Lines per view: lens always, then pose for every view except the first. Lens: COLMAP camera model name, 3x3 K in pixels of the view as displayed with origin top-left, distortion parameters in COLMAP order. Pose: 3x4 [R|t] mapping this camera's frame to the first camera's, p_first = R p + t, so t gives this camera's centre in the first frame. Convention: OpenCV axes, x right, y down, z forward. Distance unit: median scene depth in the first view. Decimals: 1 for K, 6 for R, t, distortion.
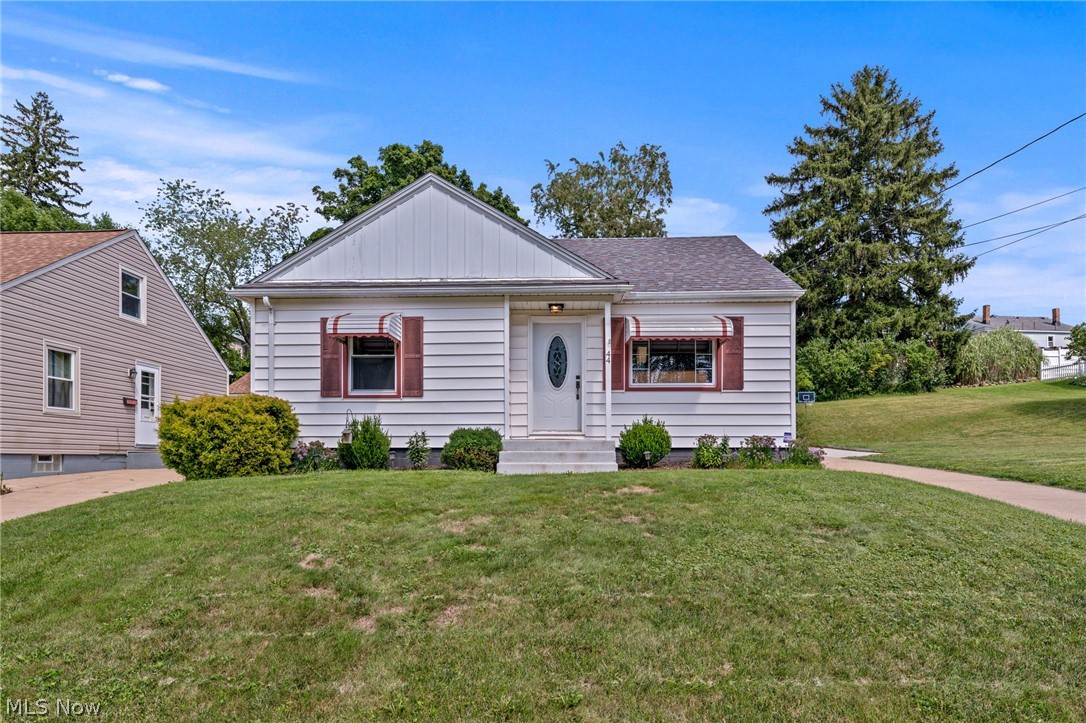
lens RADIAL K [[606.3, 0, 542.7], [0, 606.3, 461.0], [0, 0, 1]] dist [0.001561, -0.000690]
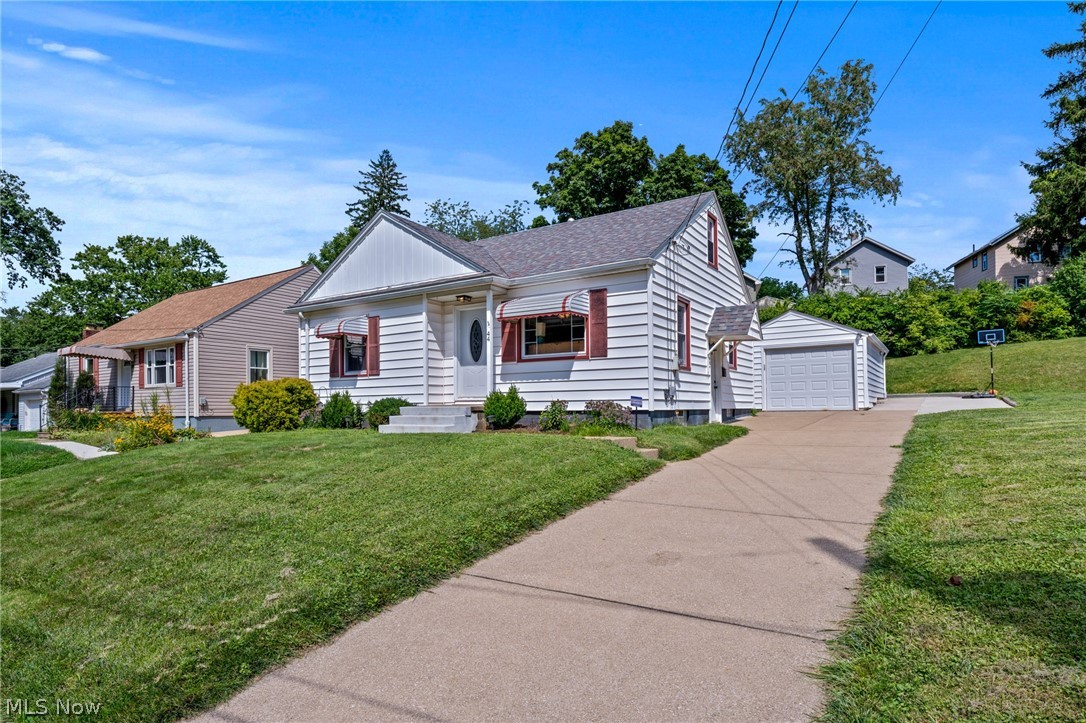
lens RADIAL K [[593.6, 0, 543.4], [0, 593.6, 411.0], [0, 0, 1]] dist [0.002823, 0.000018]
pose [[0.861730, -0.005566, -0.507336, 0.761068], [0.005803, 0.999983, -0.001115, -0.020022], [0.507333, -0.001983, 0.861748, 0.035649]]
